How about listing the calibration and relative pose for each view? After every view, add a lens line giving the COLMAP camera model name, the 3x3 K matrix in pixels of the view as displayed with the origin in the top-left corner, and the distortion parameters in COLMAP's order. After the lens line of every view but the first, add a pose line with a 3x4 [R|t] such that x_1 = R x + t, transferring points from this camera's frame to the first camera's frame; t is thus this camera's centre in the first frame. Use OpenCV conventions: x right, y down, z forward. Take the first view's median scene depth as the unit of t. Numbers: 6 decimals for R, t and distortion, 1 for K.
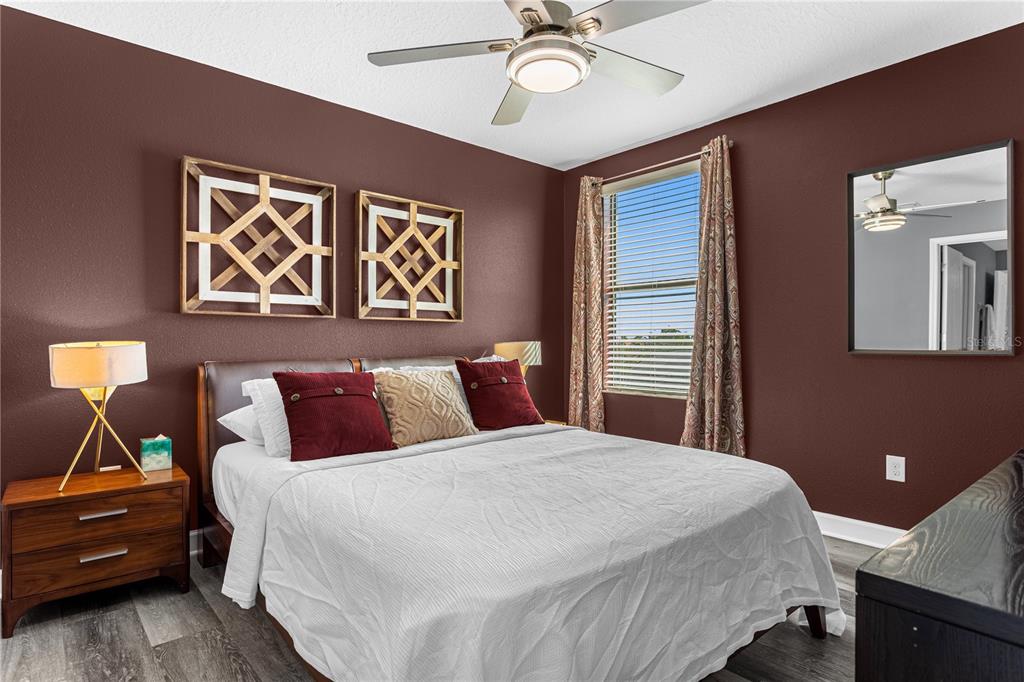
lens RADIAL K [[557.7, 0, 509.8], [0, 557.7, 342.6], [0, 0, 1]] dist [-0.015649, 0.002092]
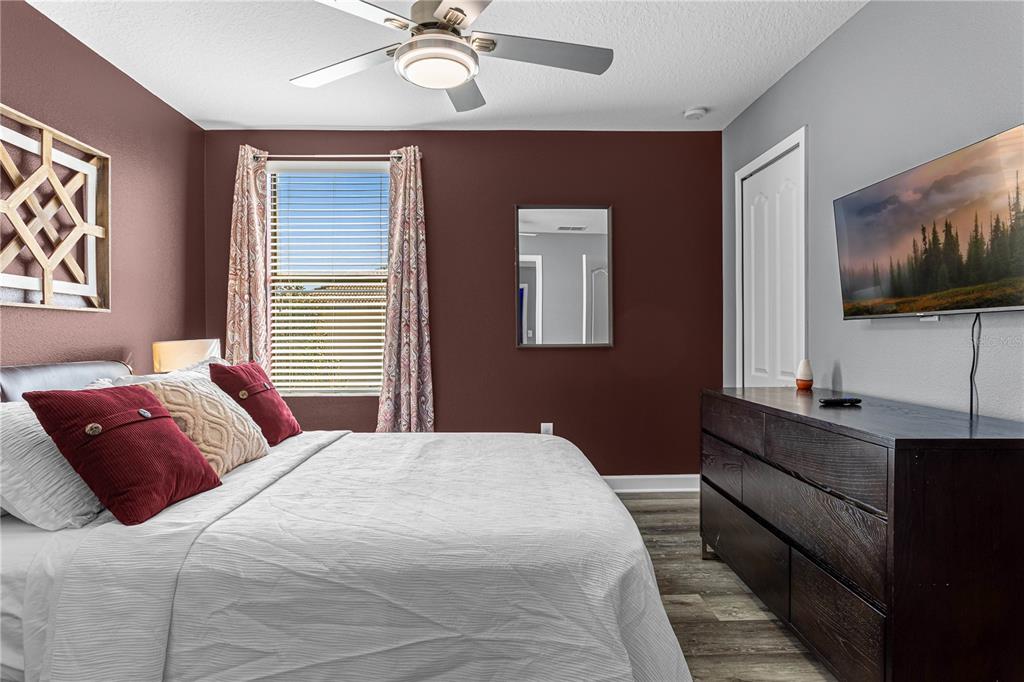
lens RADIAL K [[607.9, 0, 510.3], [0, 607.9, 339.6], [0, 0, 1]] dist [-0.005365, -0.001123]
pose [[0.617752, -0.005413, 0.786354, -0.401335], [0.005656, 0.999981, 0.002441, -0.001300], [-0.786353, 0.002940, 0.617771, 0.125402]]
